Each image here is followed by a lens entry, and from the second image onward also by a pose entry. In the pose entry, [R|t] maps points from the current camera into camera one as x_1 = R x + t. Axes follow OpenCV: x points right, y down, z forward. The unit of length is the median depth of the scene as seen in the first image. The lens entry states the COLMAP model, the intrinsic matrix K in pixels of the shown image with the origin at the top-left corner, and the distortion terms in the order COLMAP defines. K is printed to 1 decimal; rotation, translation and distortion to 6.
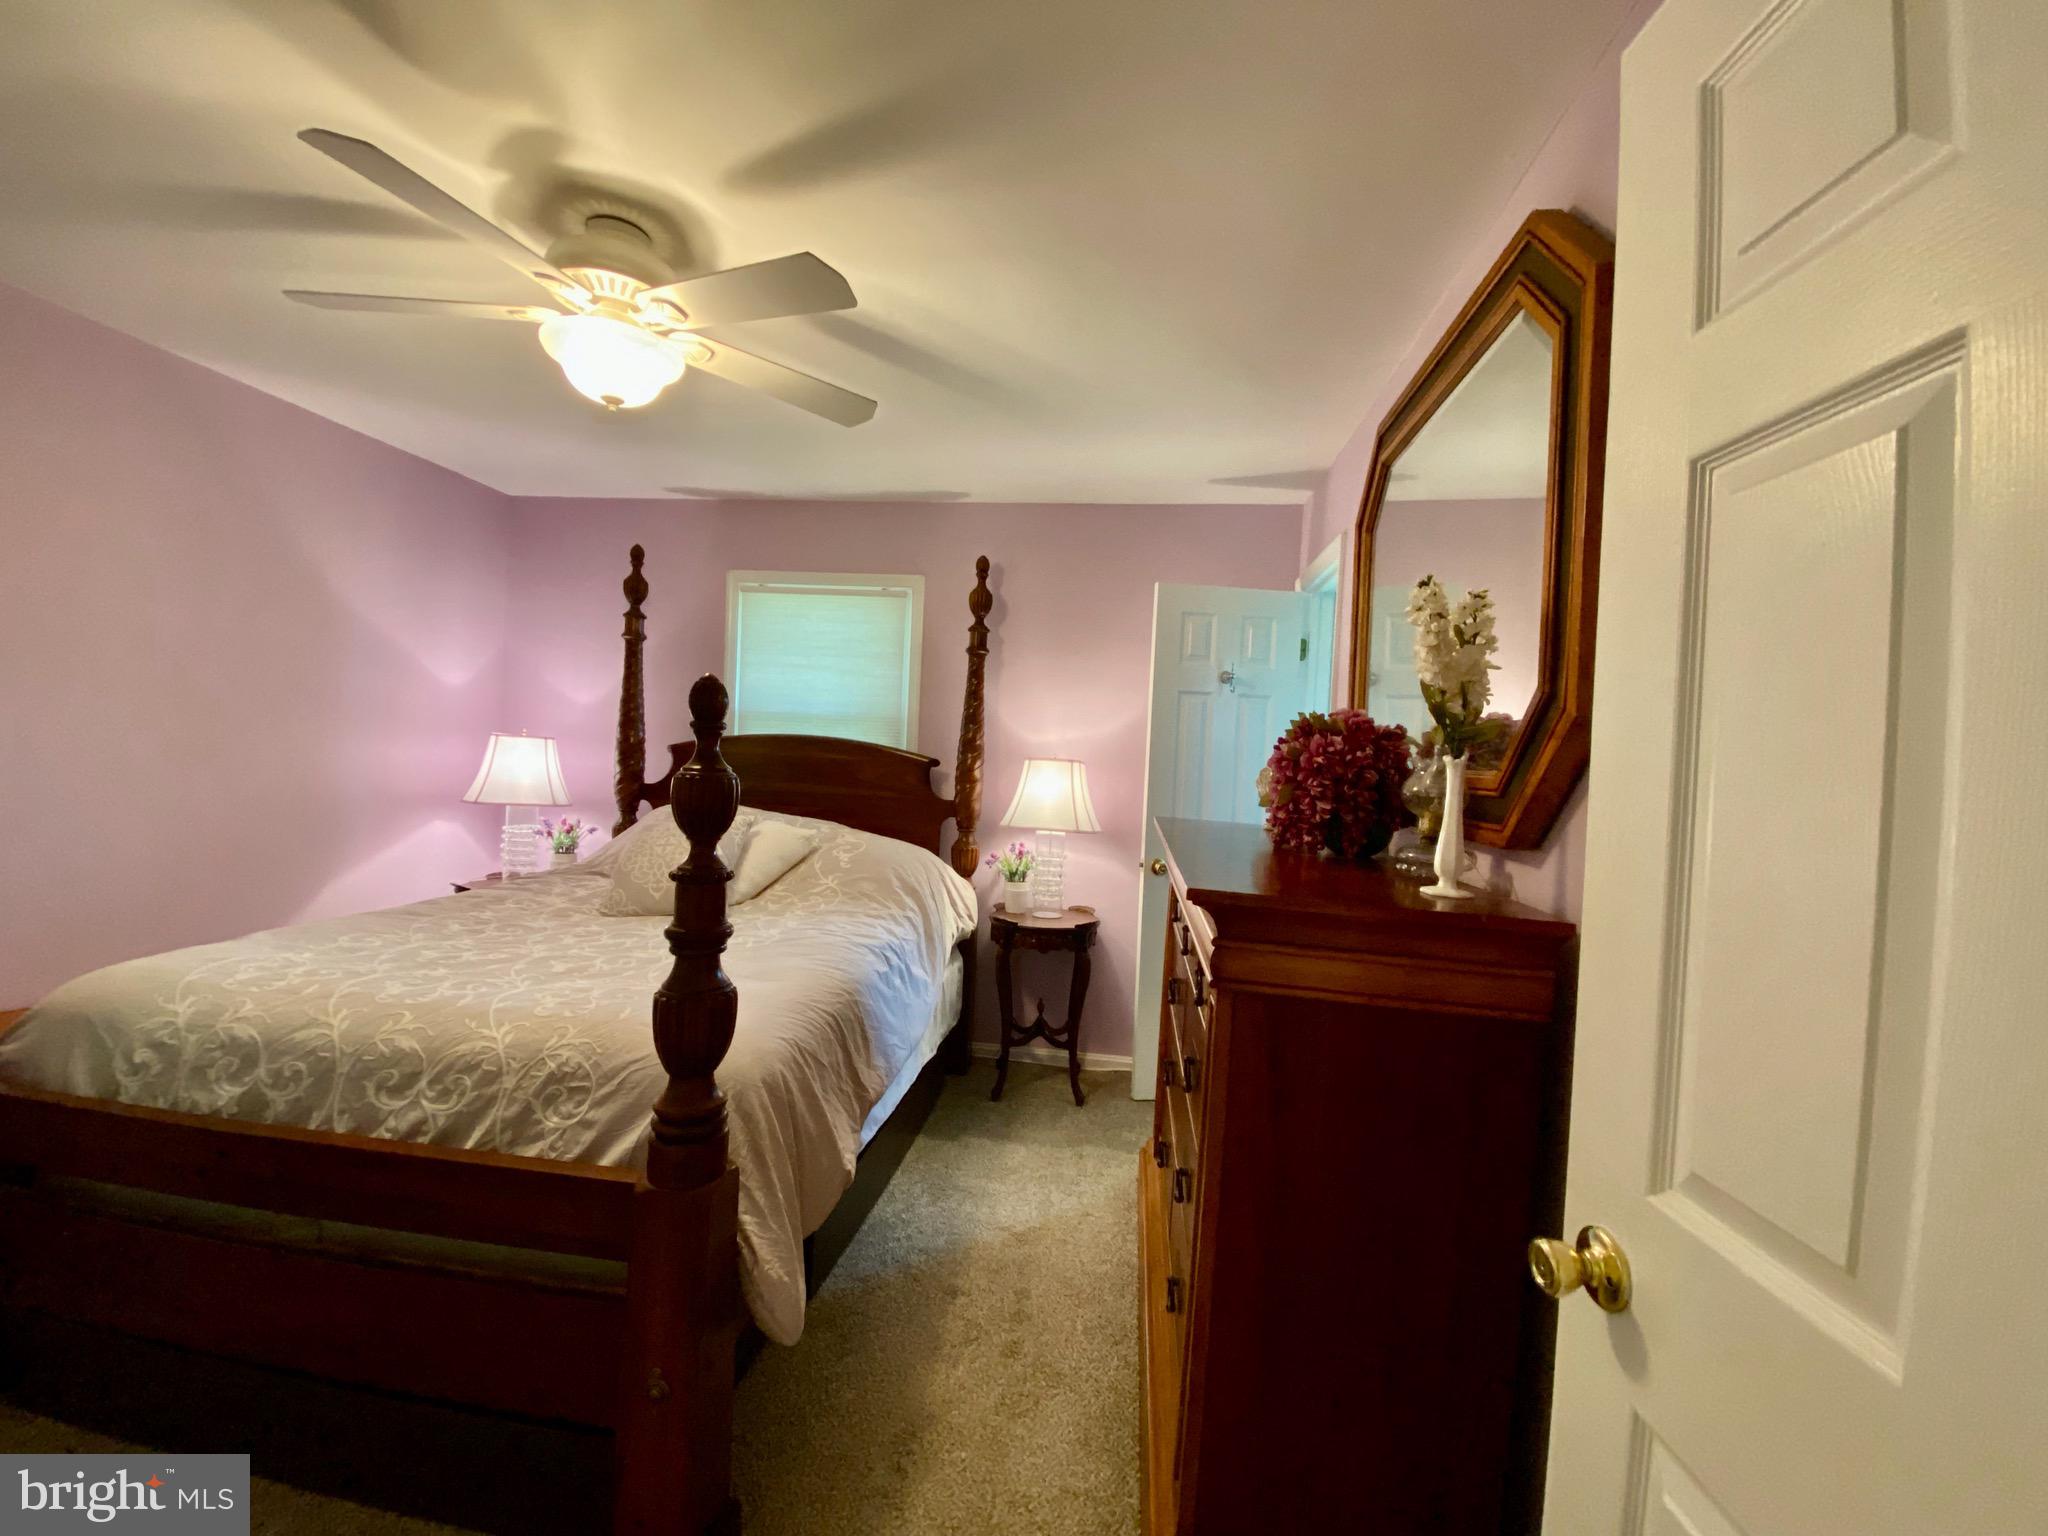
lens RADIAL K [[834.0, 0, 1011.8], [0, 834.0, 769.9], [0, 0, 1]] dist [0.024856, -0.021563]
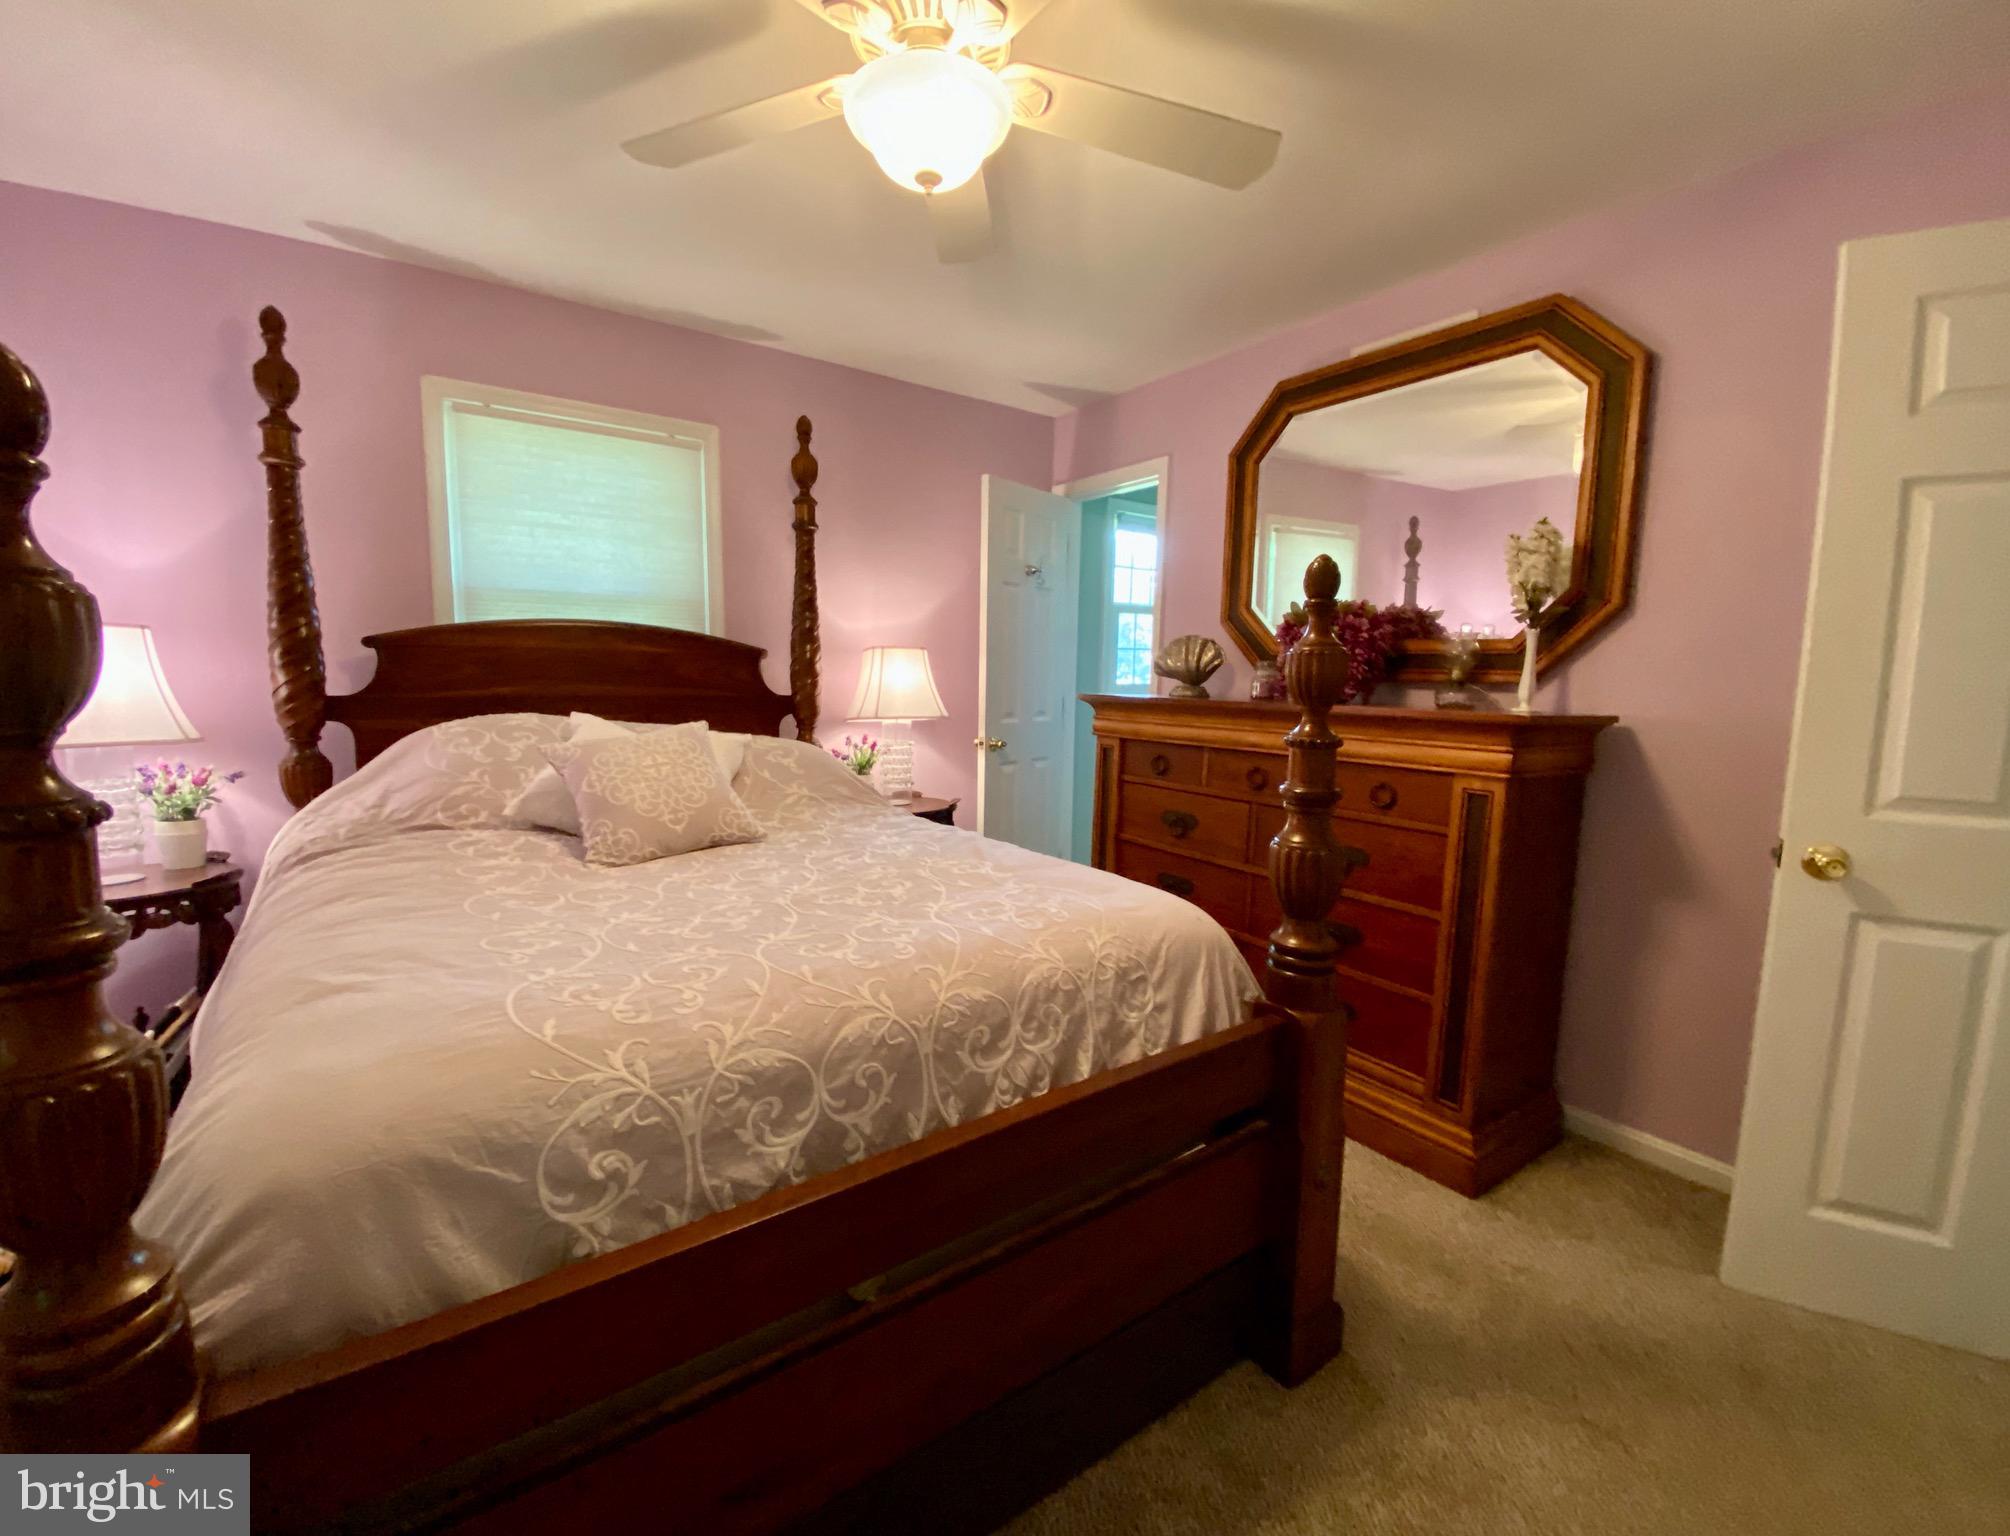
lens RADIAL K [[831.6, 0, 1005.0], [0, 831.6, 768.0], [0, 0, 1]] dist [0.011788, -0.000267]
pose [[0.732528, -0.120417, 0.670001, -1.198237], [0.038060, 0.989935, 0.136306, 0.003551], [-0.679672, -0.074347, 0.729739, 0.409992]]
